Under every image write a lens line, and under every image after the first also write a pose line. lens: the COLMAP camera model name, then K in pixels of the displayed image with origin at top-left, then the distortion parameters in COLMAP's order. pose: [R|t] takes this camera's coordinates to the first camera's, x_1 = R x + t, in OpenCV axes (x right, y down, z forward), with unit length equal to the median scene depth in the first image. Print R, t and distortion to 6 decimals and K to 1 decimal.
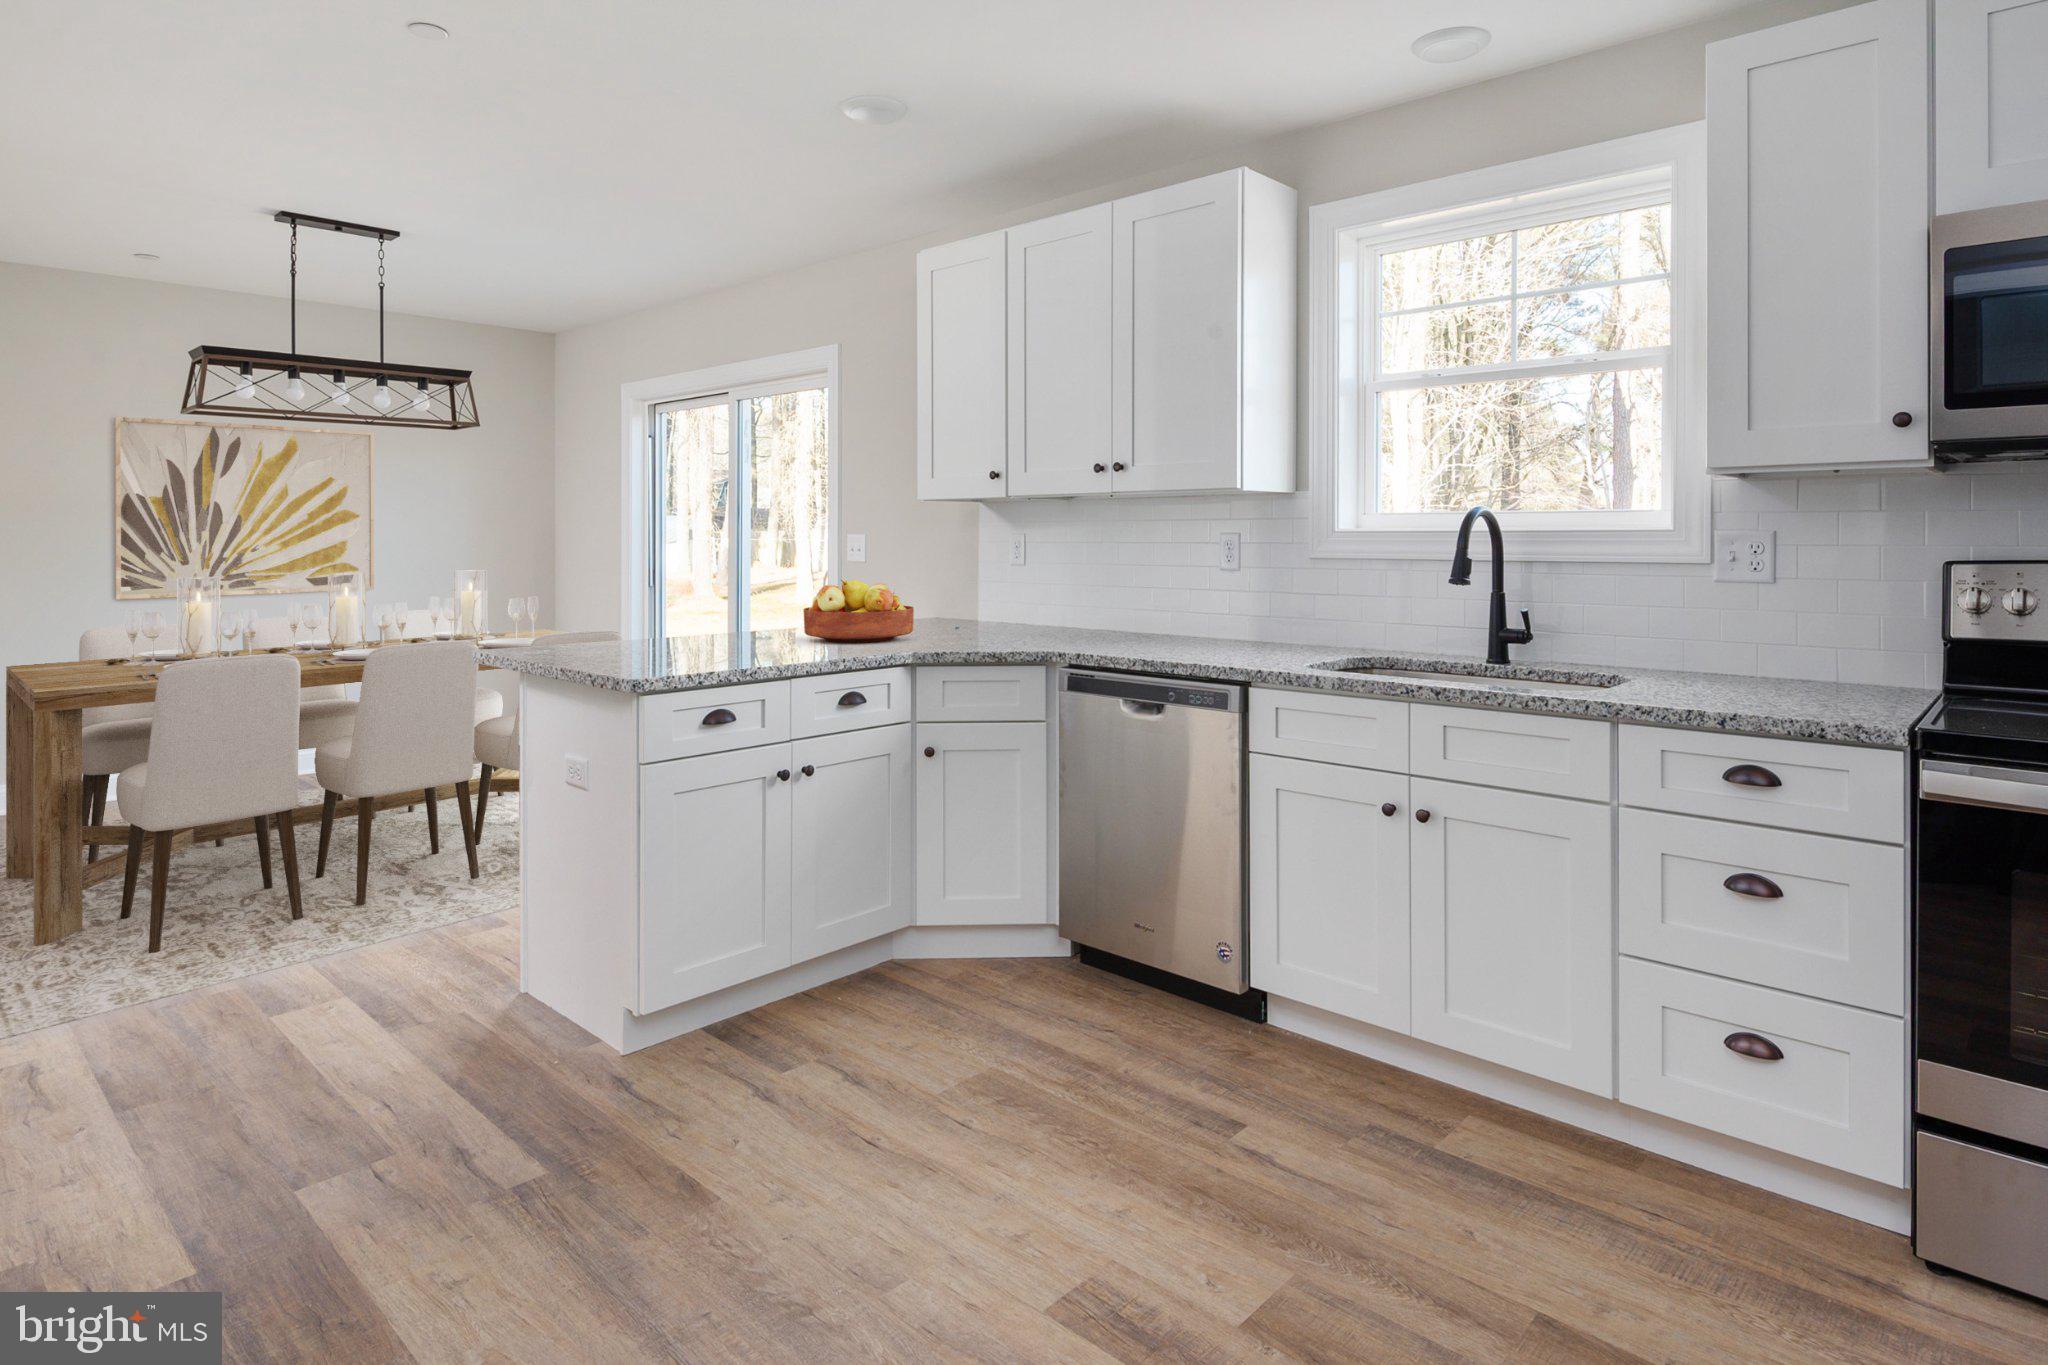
lens RADIAL K [[1143.5, 0, 992.8], [0, 1143.5, 580.1], [0, 0, 1]] dist [-0.000330, -0.004879]
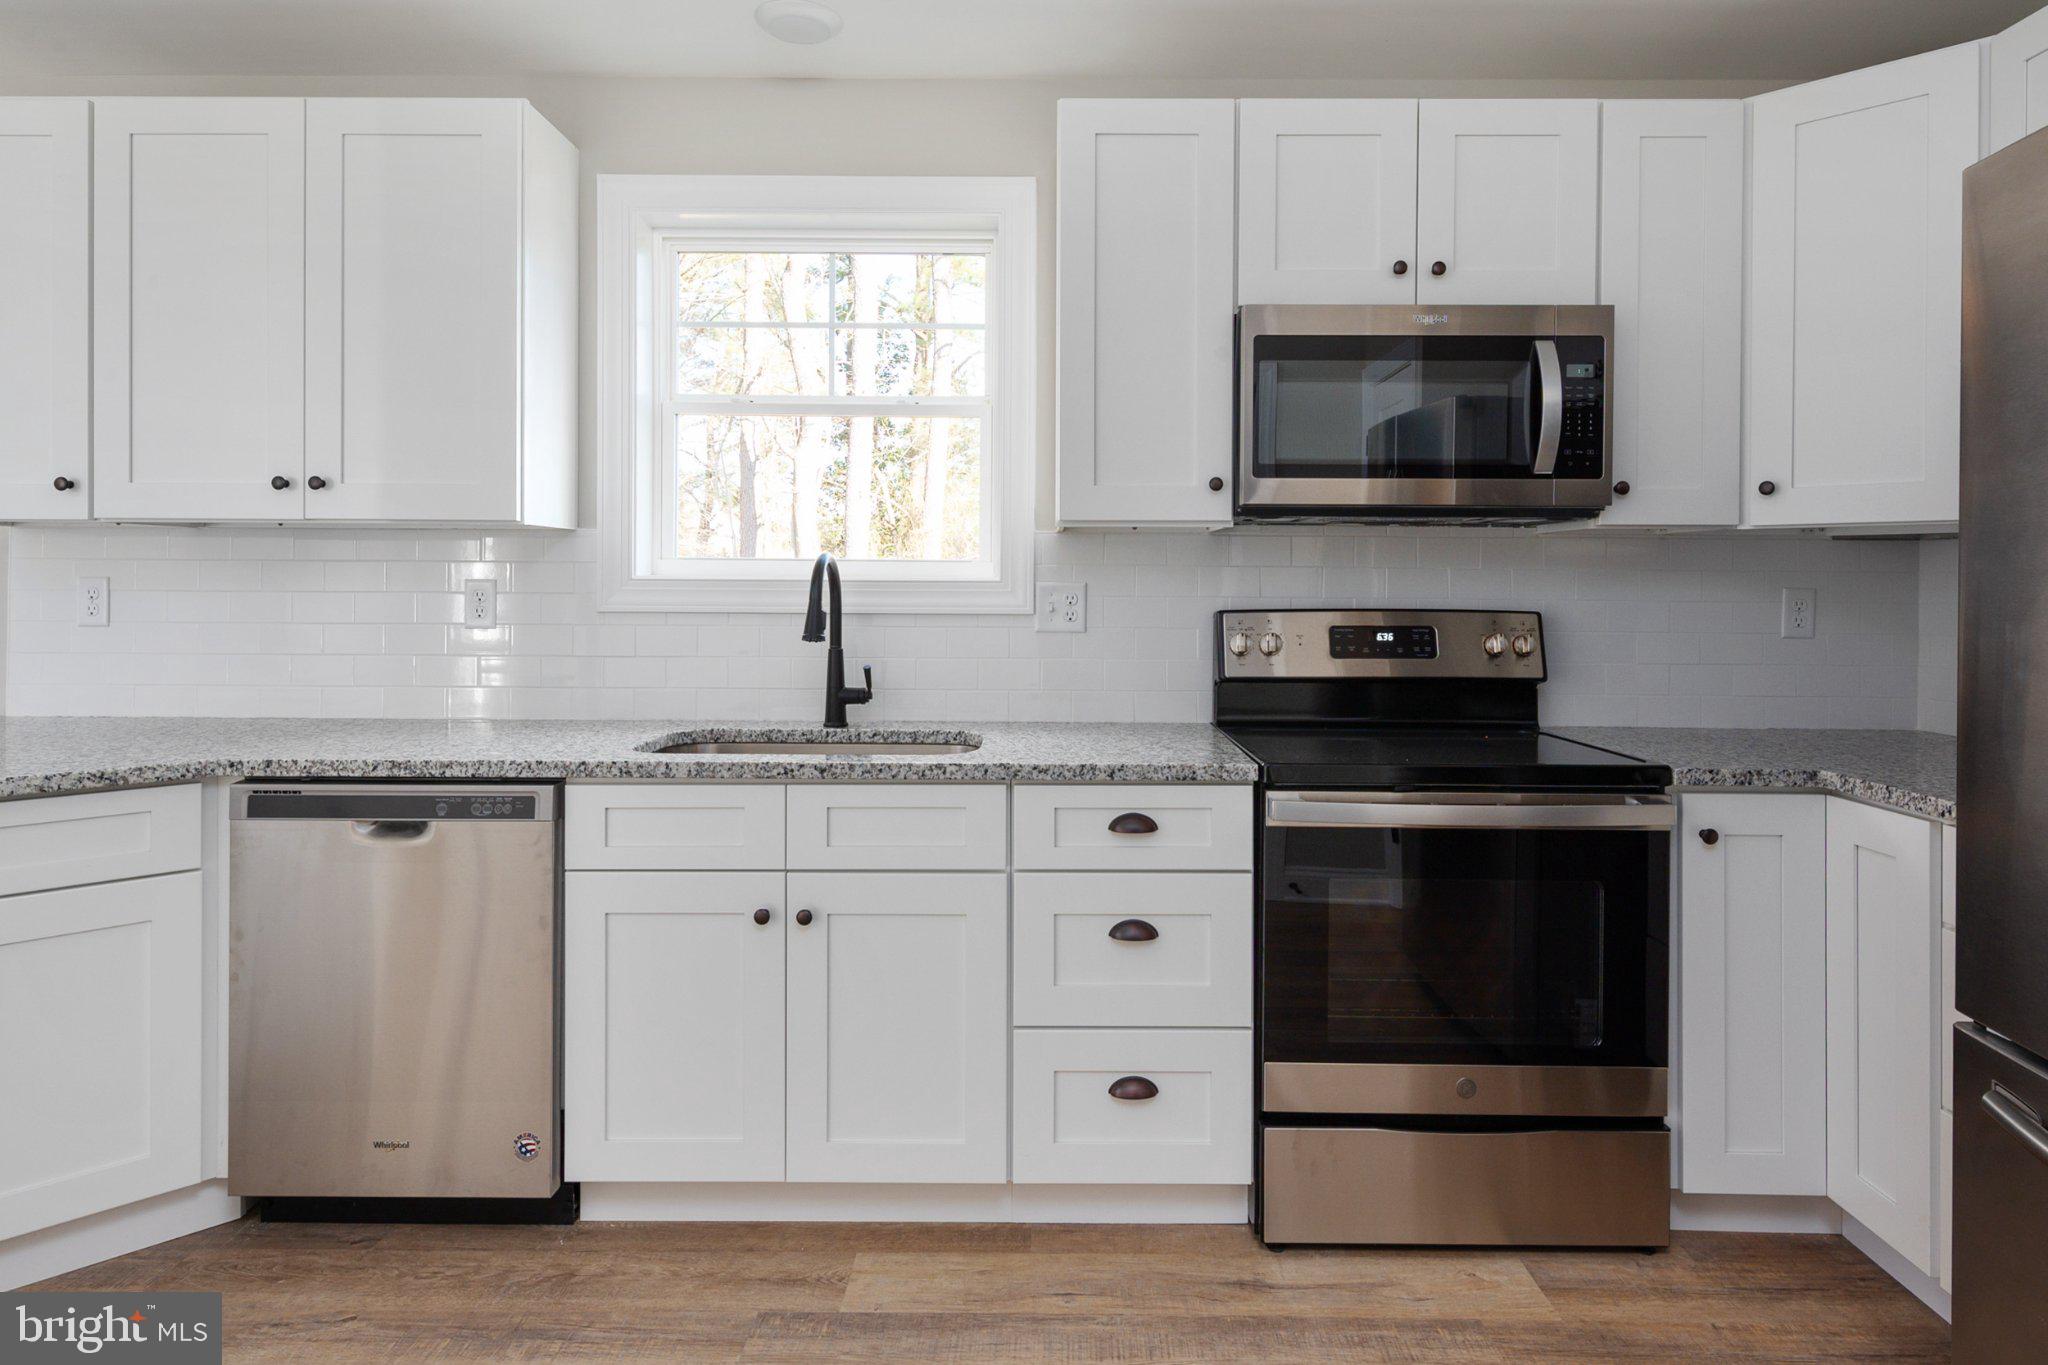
lens RADIAL K [[1187.7, 0, 1027.1], [0, 1187.7, 604.2], [0, 0, 1]] dist [0.003081, 0.000338]
pose [[0.714186, -0.006700, 0.699924, -0.112148], [0.020107, 0.999738, -0.010947, -0.011451], [-0.699667, 0.021892, 0.714134, 0.237001]]
